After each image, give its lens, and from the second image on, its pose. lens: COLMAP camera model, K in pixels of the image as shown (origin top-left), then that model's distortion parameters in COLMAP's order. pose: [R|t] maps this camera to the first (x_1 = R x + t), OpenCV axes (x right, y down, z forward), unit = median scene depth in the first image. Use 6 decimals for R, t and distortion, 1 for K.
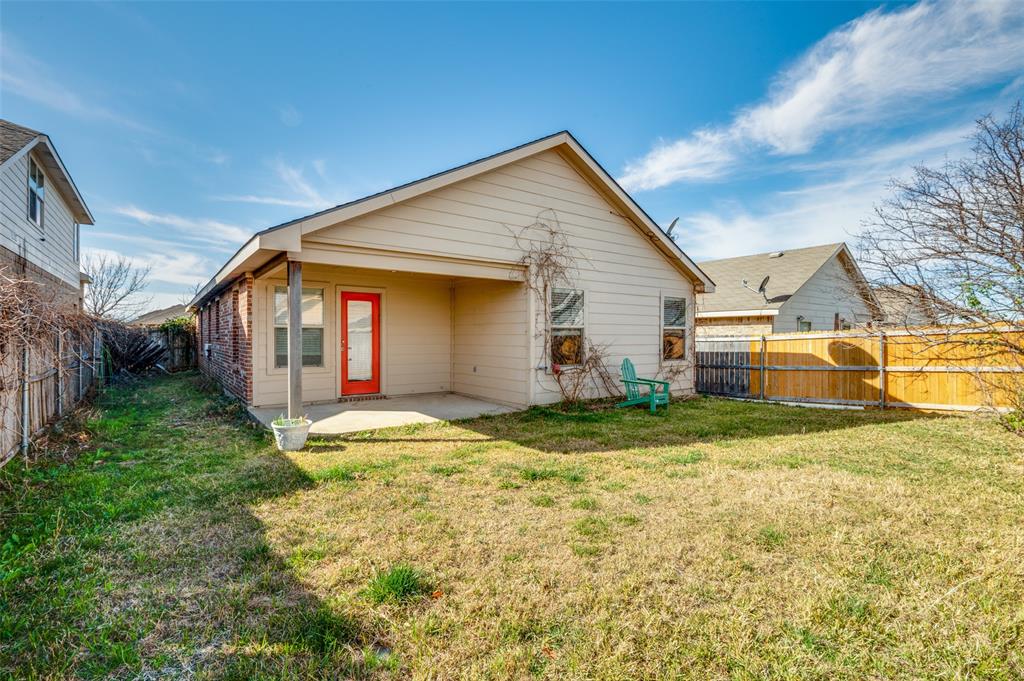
lens RADIAL K [[471.8, 0, 517.9], [0, 471.8, 339.0], [0, 0, 1]] dist [-0.020335, -0.001424]
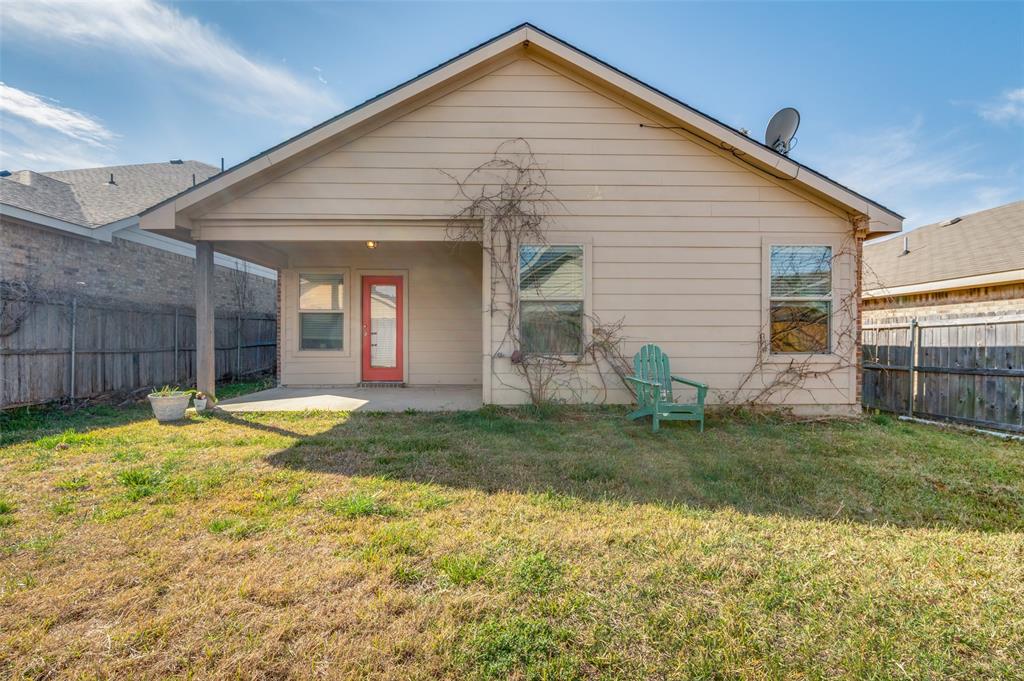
lens RADIAL K [[471.8, 0, 515.3], [0, 471.8, 340.0], [0, 0, 1]] dist [-0.020335, -0.001424]
pose [[0.813028, -0.001274, -0.582223, 0.460224], [-0.001955, 0.999986, -0.004918, 0.038276], [0.582221, 0.005137, 0.813014, 0.380052]]
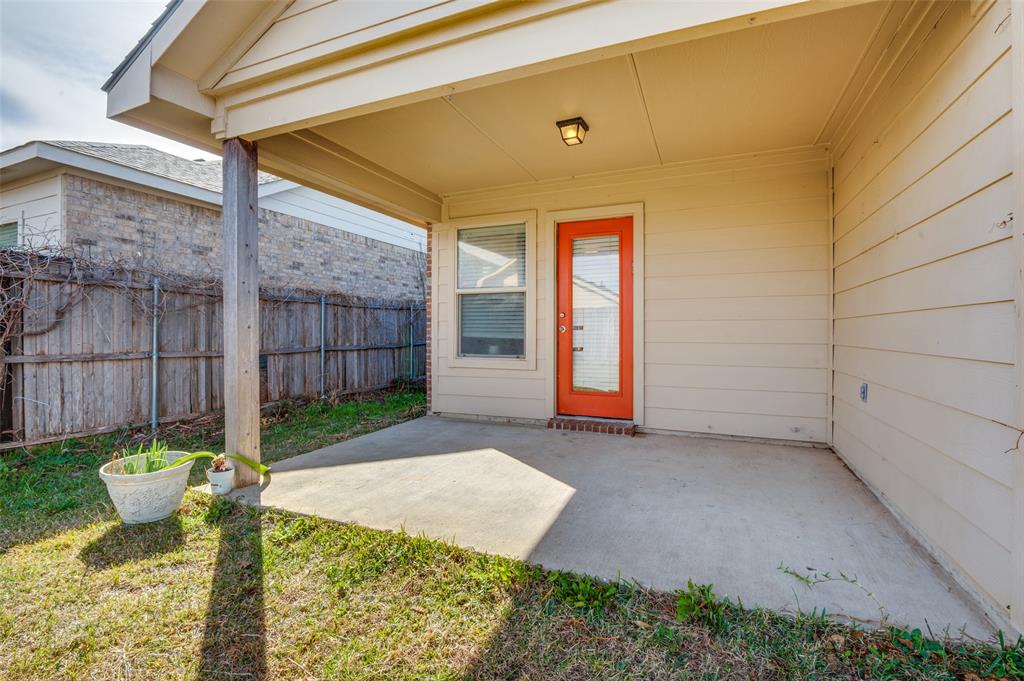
lens RADIAL K [[471.8, 0, 506.8], [0, 471.8, 332.5], [0, 0, 1]] dist [-0.020335, -0.001424]
pose [[0.483611, -0.000448, -0.875283, 0.071024], [-0.004883, 0.999983, -0.003210, 0.027280], [0.875269, 0.005826, 0.483601, 0.682145]]
